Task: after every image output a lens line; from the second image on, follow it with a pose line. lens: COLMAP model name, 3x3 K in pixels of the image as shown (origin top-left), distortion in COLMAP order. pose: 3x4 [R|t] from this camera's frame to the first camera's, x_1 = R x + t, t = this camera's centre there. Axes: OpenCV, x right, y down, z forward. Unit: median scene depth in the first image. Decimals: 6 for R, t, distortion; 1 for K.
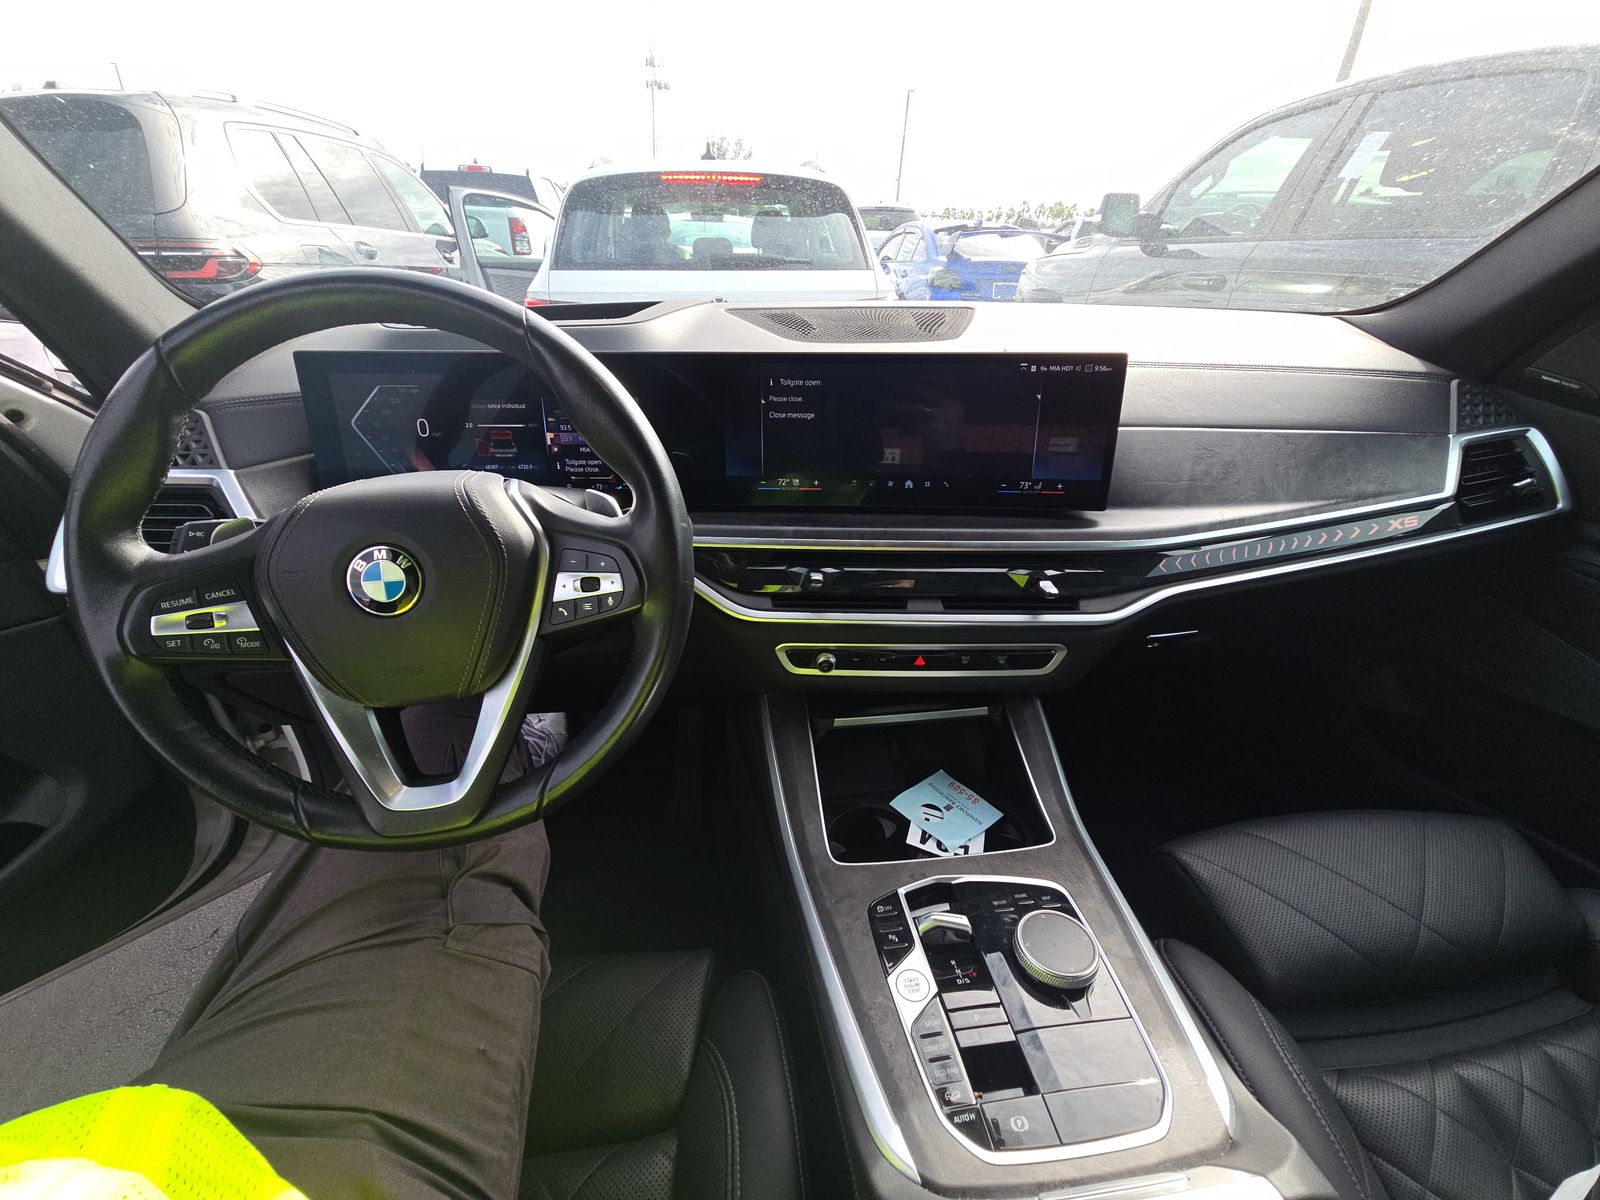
lens RADIAL K [[637.9, 0, 804.2], [0, 637.9, 608.9], [0, 0, 1]] dist [0.002400, -0.012725]
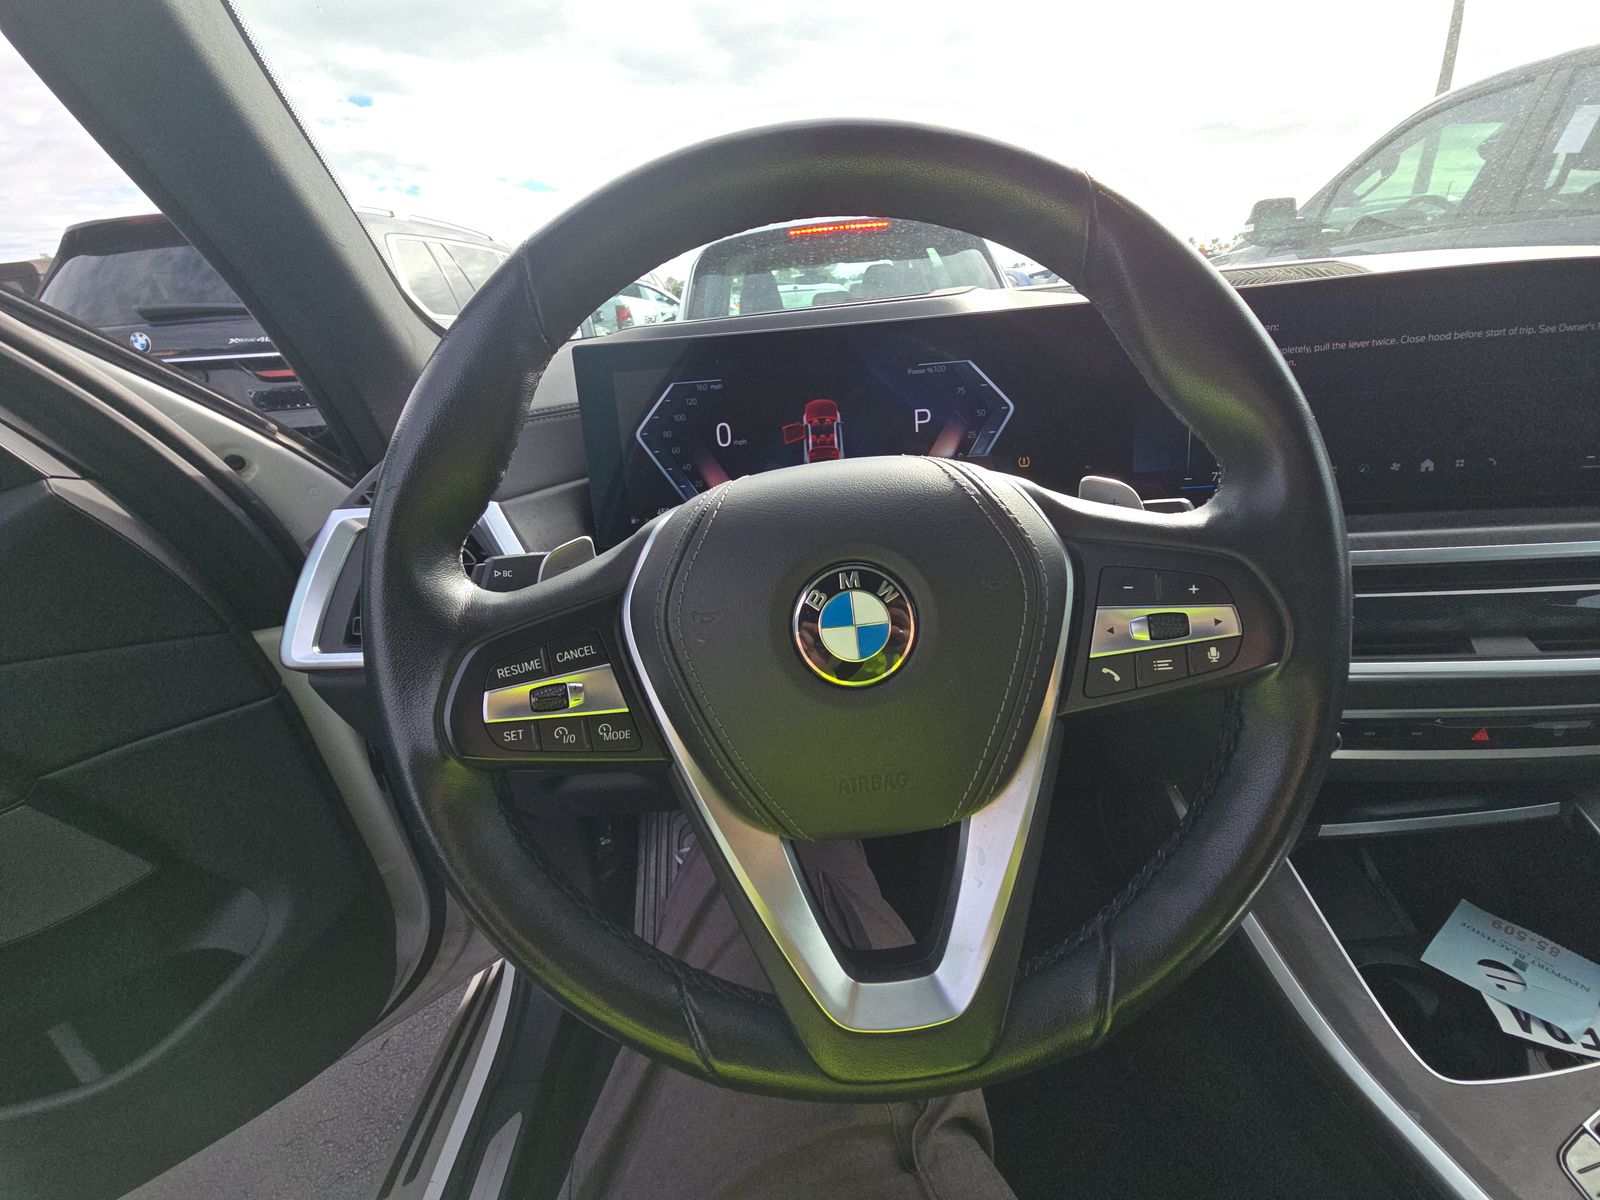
lens RADIAL K [[656.4, 0, 803.1], [0, 656.4, 590.6], [0, 0, 1]] dist [-0.002125, -0.015102]
pose [[0.988513, -0.038773, -0.146080, -0.558797], [0.022483, 0.993504, -0.111555, -0.007752], [0.149456, 0.106989, 0.982963, 0.357044]]
